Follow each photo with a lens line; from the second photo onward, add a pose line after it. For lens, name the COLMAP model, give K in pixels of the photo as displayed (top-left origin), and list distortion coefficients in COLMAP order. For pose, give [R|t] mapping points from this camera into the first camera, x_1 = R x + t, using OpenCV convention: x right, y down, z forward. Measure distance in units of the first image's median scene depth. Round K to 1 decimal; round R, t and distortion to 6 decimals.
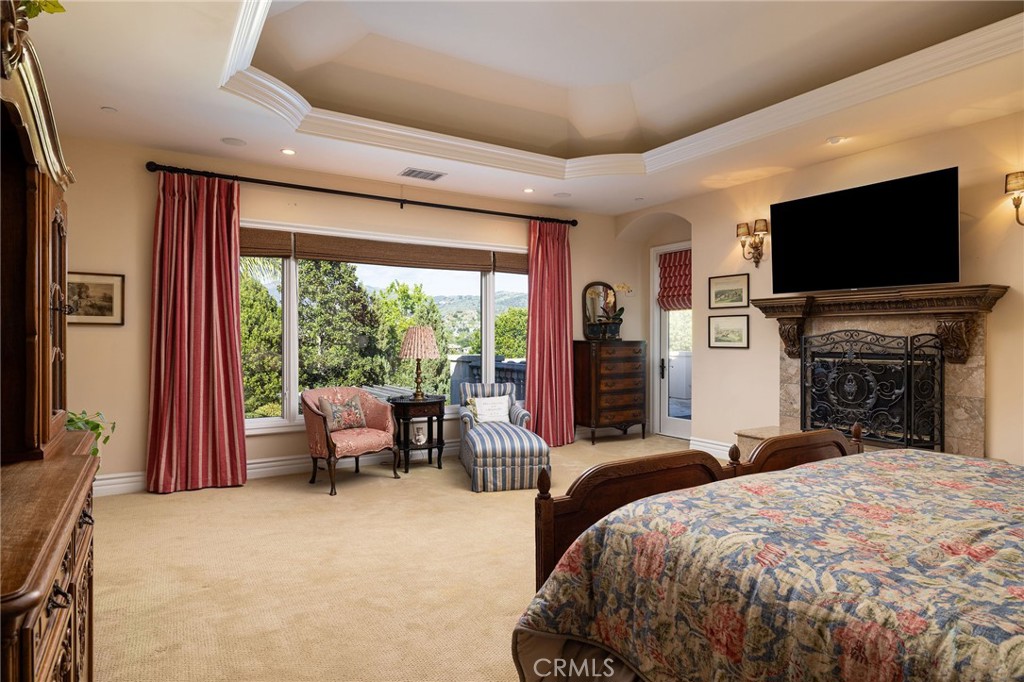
lens RADIAL K [[578.7, 0, 514.2], [0, 578.7, 337.2], [0, 0, 1]] dist [-0.006568, -0.000726]
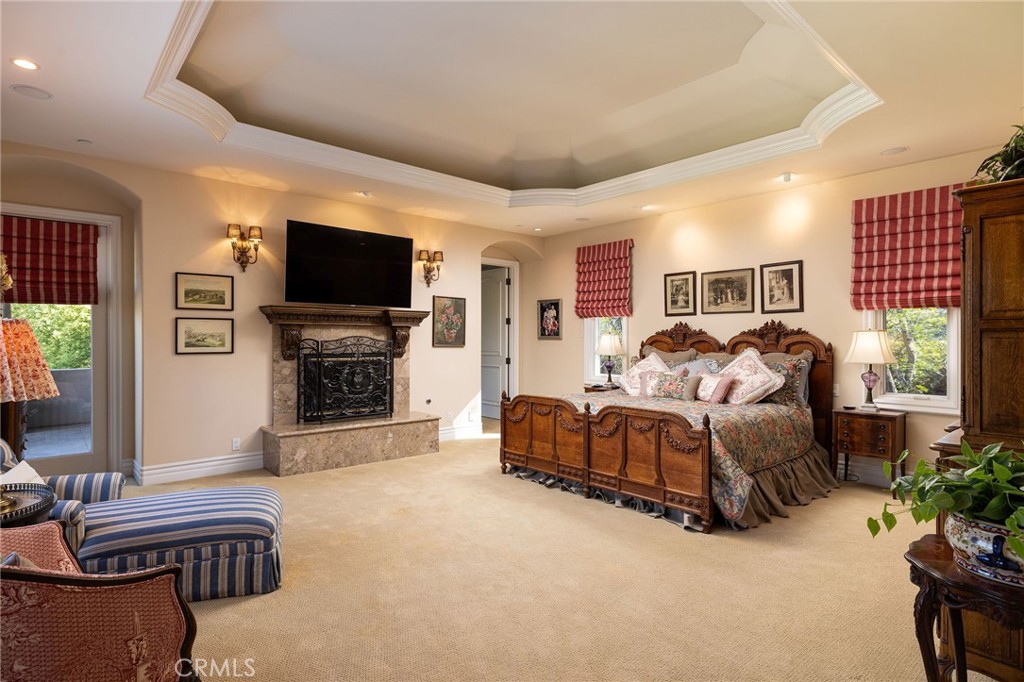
lens RADIAL K [[529.5, 0, 514.2], [0, 529.5, 340.0], [0, 0, 1]] dist [0.000145, 0.002278]
pose [[-0.152132, -0.002262, 0.988358, -0.588754], [-0.000127, 0.999997, 0.002269, -0.005403], [-0.988360, 0.000219, -0.152132, 0.711884]]
